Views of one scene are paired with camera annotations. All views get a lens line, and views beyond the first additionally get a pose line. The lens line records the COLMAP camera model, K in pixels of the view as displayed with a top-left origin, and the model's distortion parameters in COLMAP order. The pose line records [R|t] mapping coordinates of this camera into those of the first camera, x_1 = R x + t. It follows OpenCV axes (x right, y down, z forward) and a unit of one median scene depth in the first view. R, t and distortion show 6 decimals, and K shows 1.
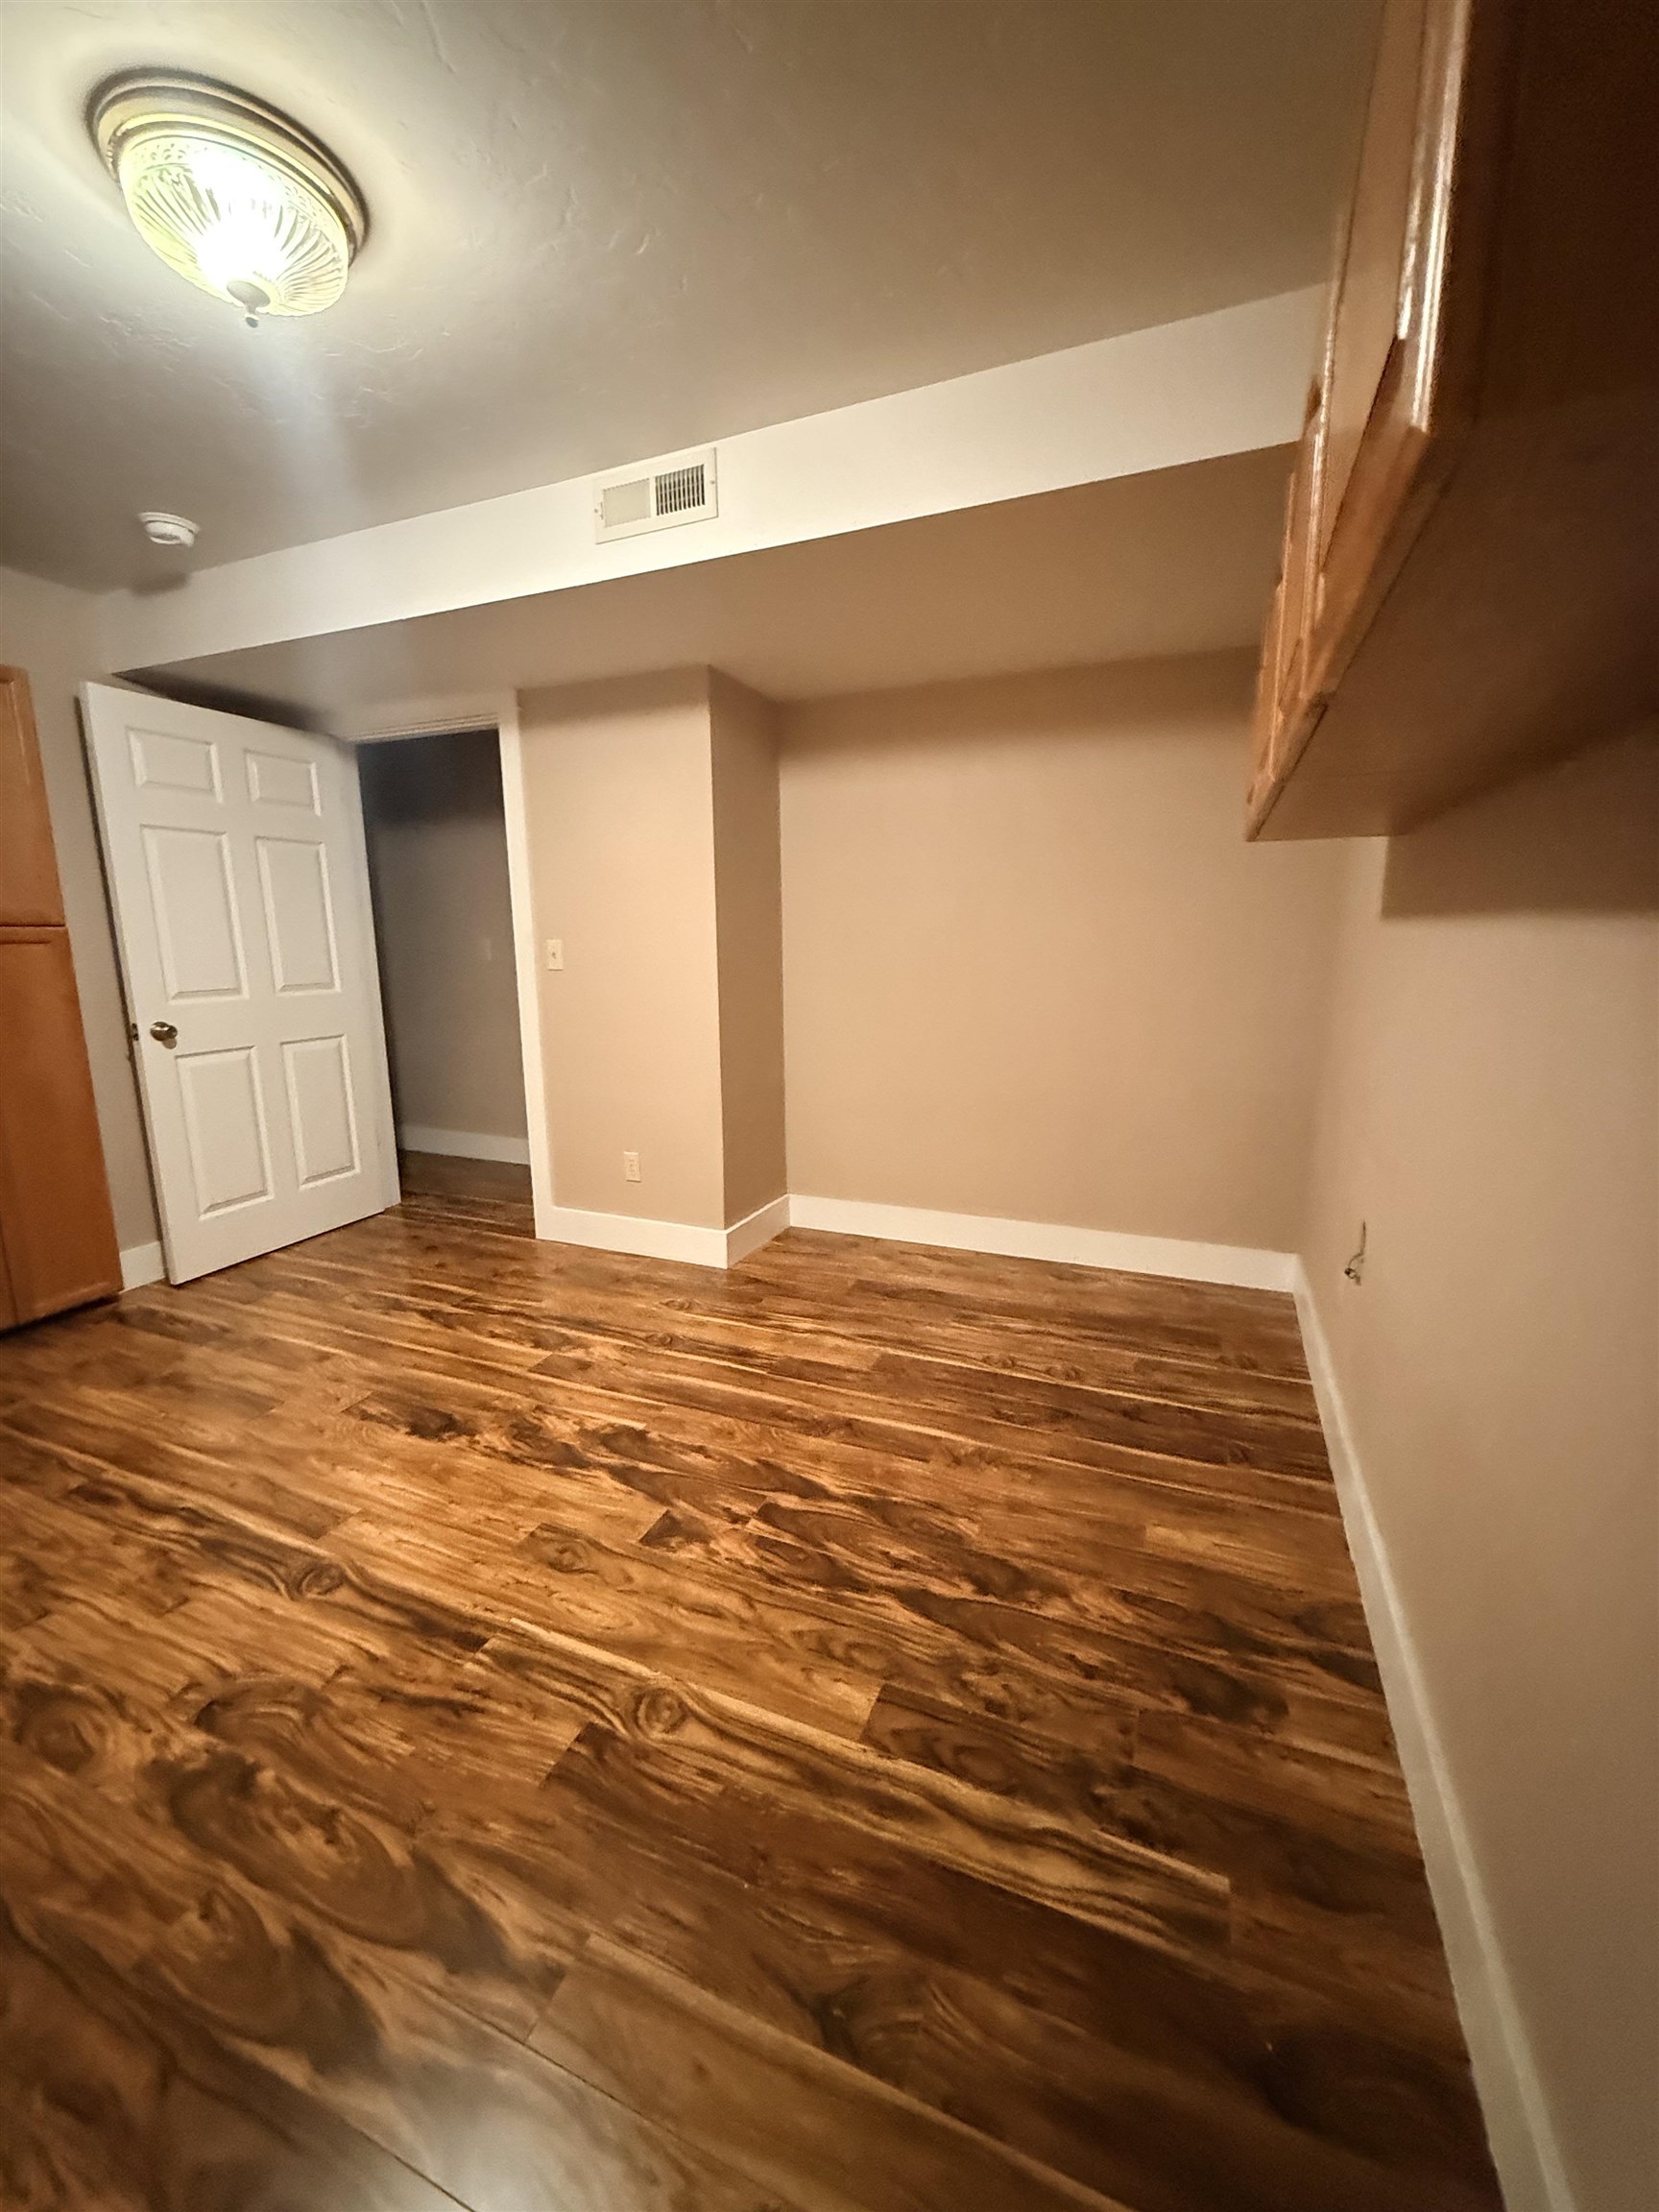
lens RADIAL K [[882.3, 0, 830.1], [0, 882.3, 1101.2], [0, 0, 1]] dist [-0.000123, -0.000287]
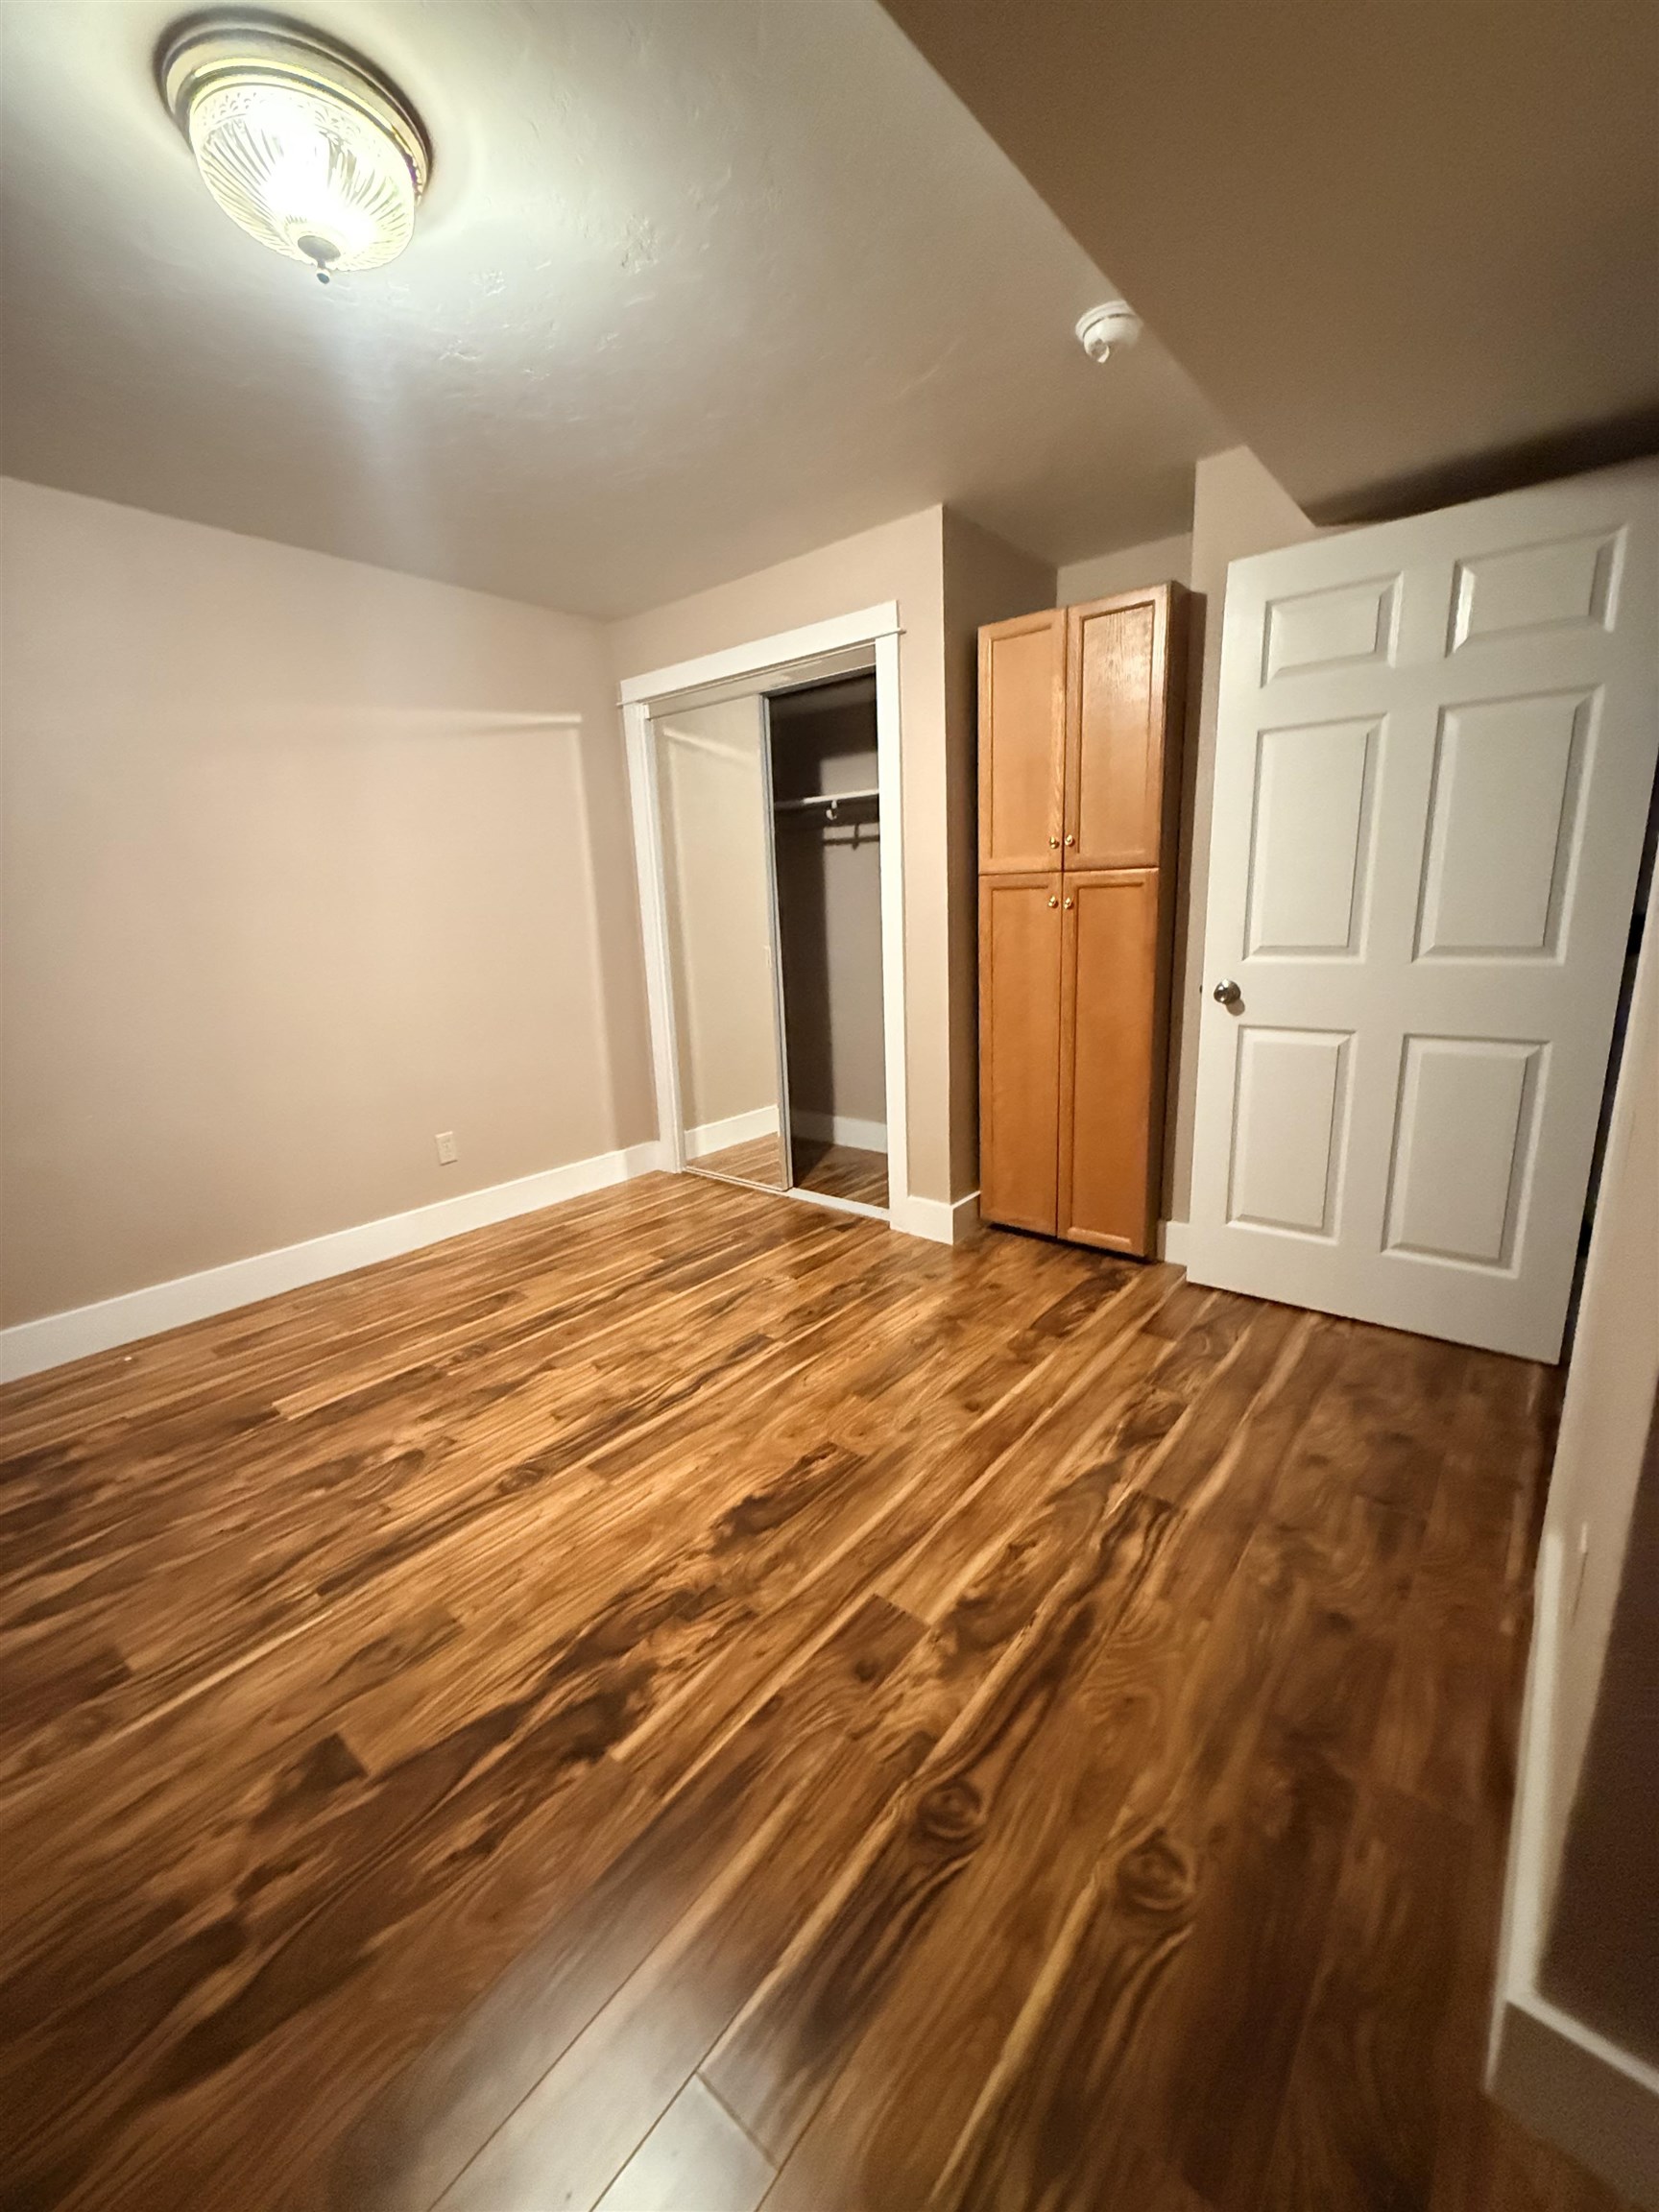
lens RADIAL K [[882.3, 0, 830.1], [0, 882.3, 1101.2], [0, 0, 1]] dist [-0.000123, -0.000287]
pose [[-0.295673, 0.232737, -0.926505, 0.204171], [-0.139307, 0.948996, 0.282843, -0.249299], [0.945077, 0.212698, -0.248170, 1.330111]]
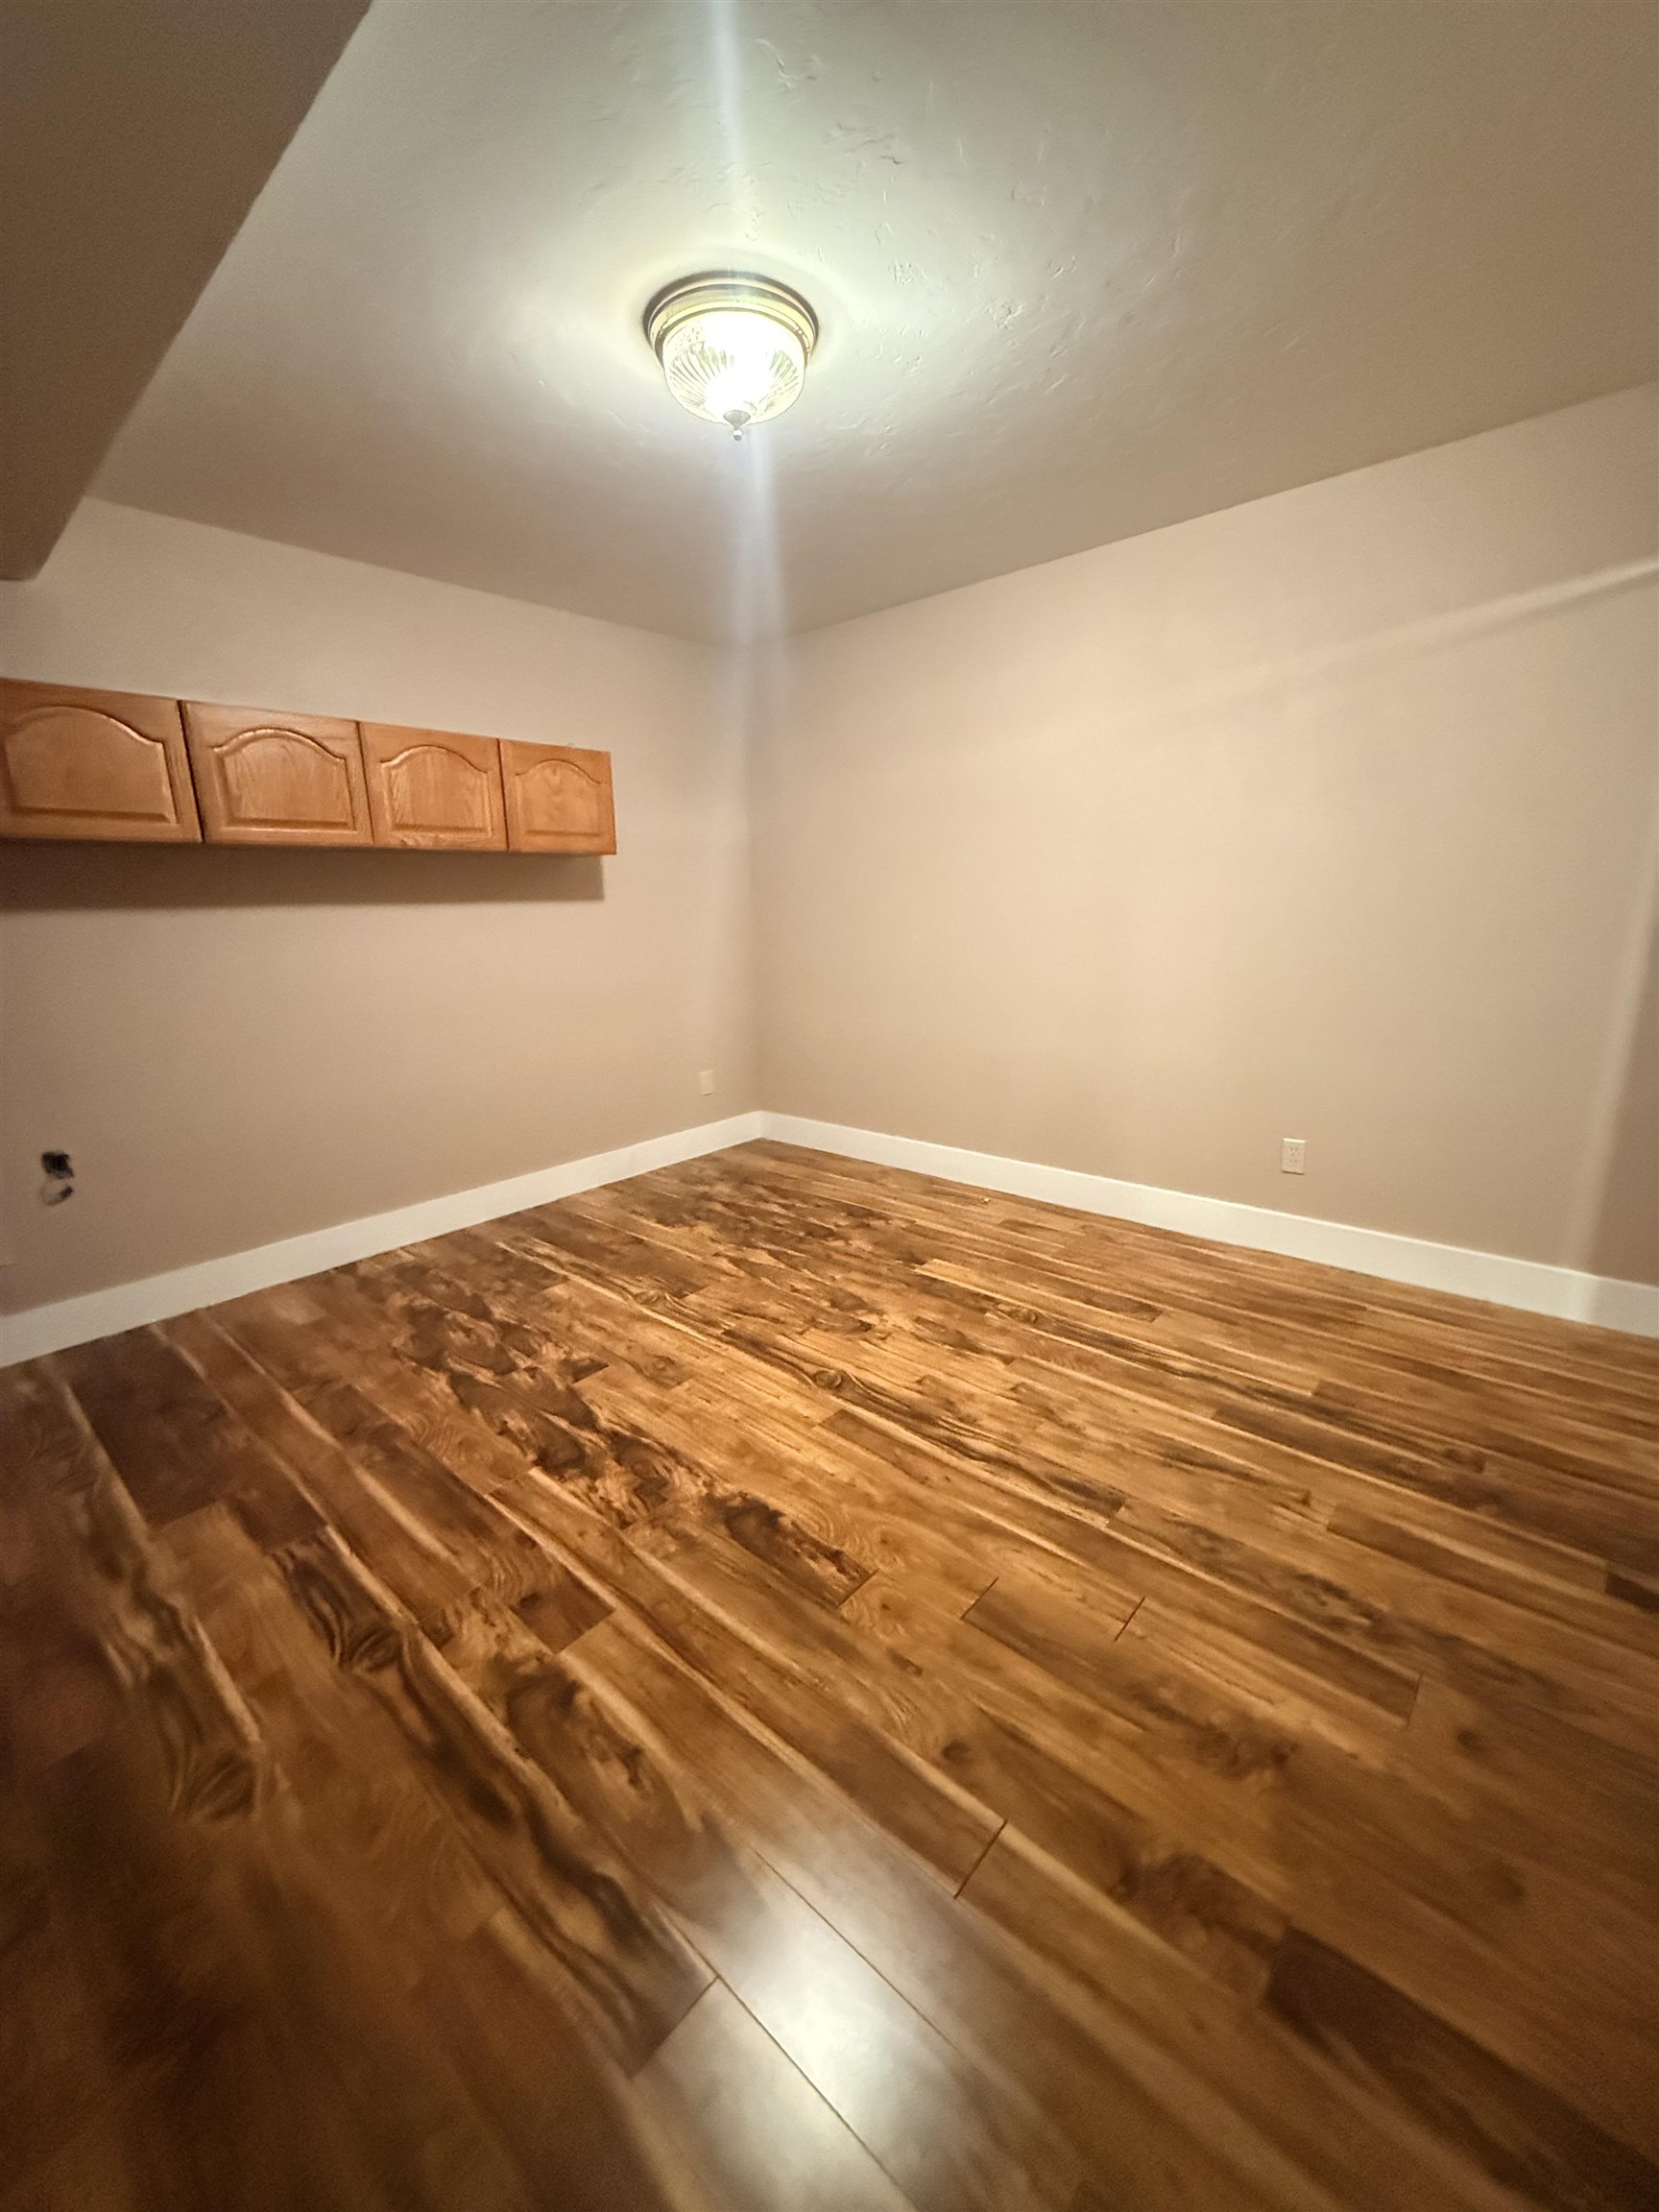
lens RADIAL K [[882.3, 0, 830.1], [0, 882.3, 1101.2], [0, 0, 1]] dist [-0.000123, -0.000287]
pose [[-0.945124, -0.041495, 0.324067, -0.853899], [0.095397, 0.913626, 0.395205, -0.320143], [-0.312475, 0.404433, -0.859531, 1.697582]]
